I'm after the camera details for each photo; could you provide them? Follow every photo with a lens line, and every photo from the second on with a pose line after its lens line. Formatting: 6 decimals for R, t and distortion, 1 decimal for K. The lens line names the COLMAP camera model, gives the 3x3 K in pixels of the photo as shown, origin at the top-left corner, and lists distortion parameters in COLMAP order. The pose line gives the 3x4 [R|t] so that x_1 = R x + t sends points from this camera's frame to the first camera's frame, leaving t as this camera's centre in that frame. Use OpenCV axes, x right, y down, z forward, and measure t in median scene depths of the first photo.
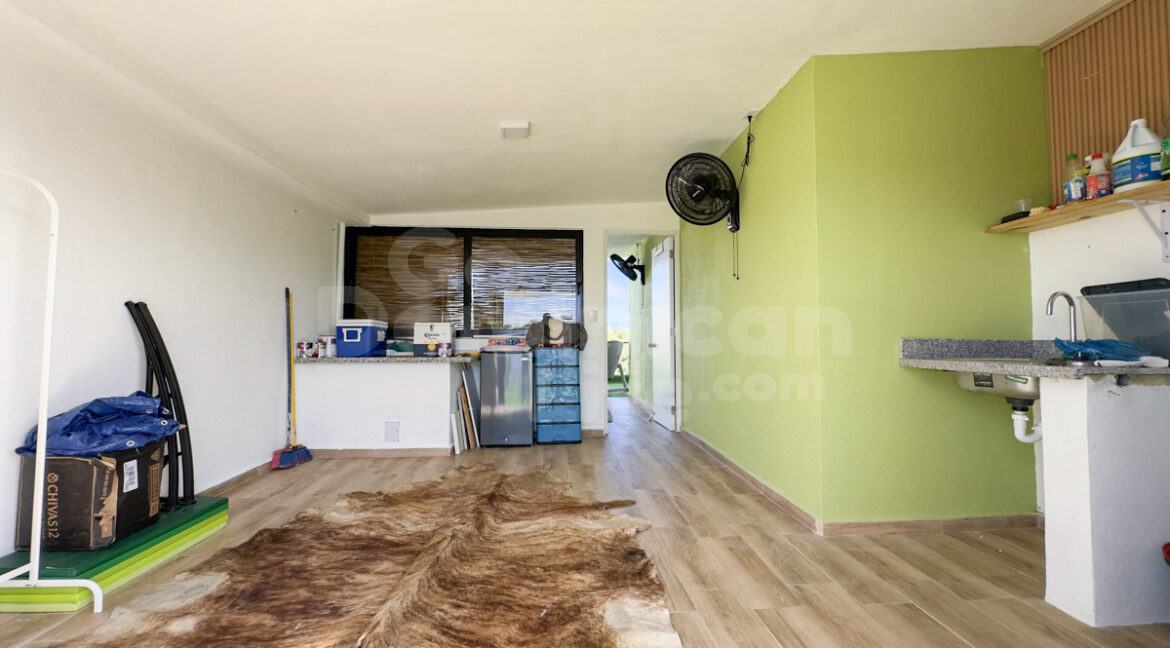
lens RADIAL K [[488.8, 0, 584.7], [0, 488.8, 318.3], [0, 0, 1]] dist [-0.002214, -0.000022]
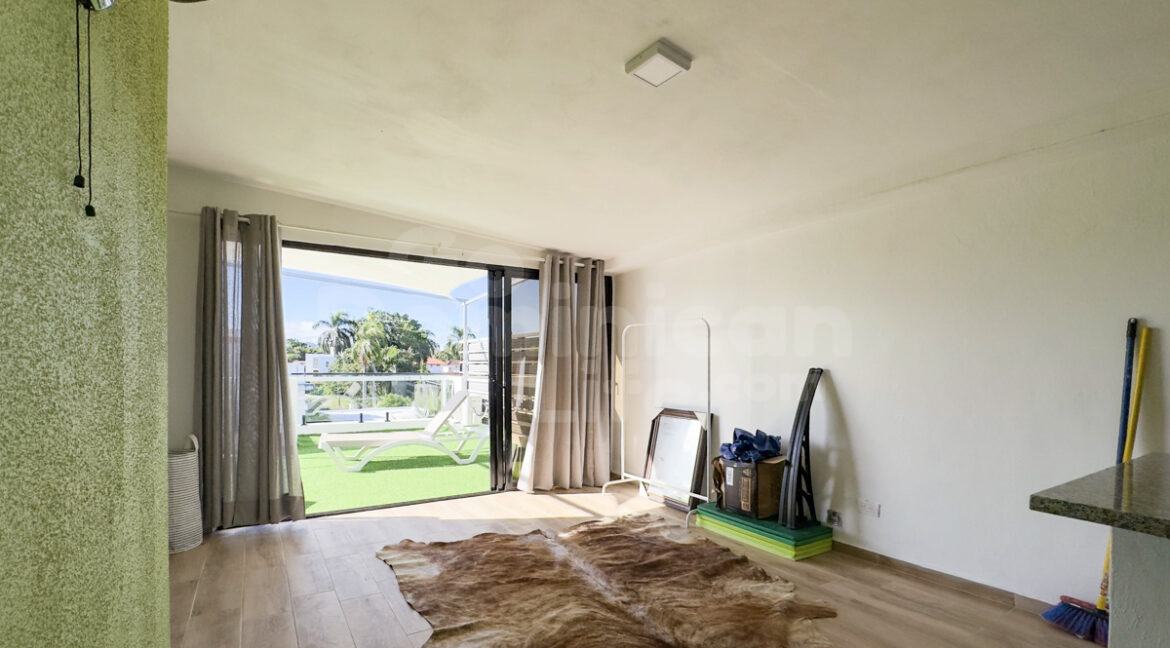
lens RADIAL K [[525.9, 0, 557.2], [0, 525.9, 367.3], [0, 0, 1]] dist [-0.002420, -0.000091]
pose [[-0.895059, -0.010604, -0.445821, 0.350491], [0.007304, 0.999235, -0.038431, 0.016300], [0.445888, -0.037654, -0.894297, 2.073947]]
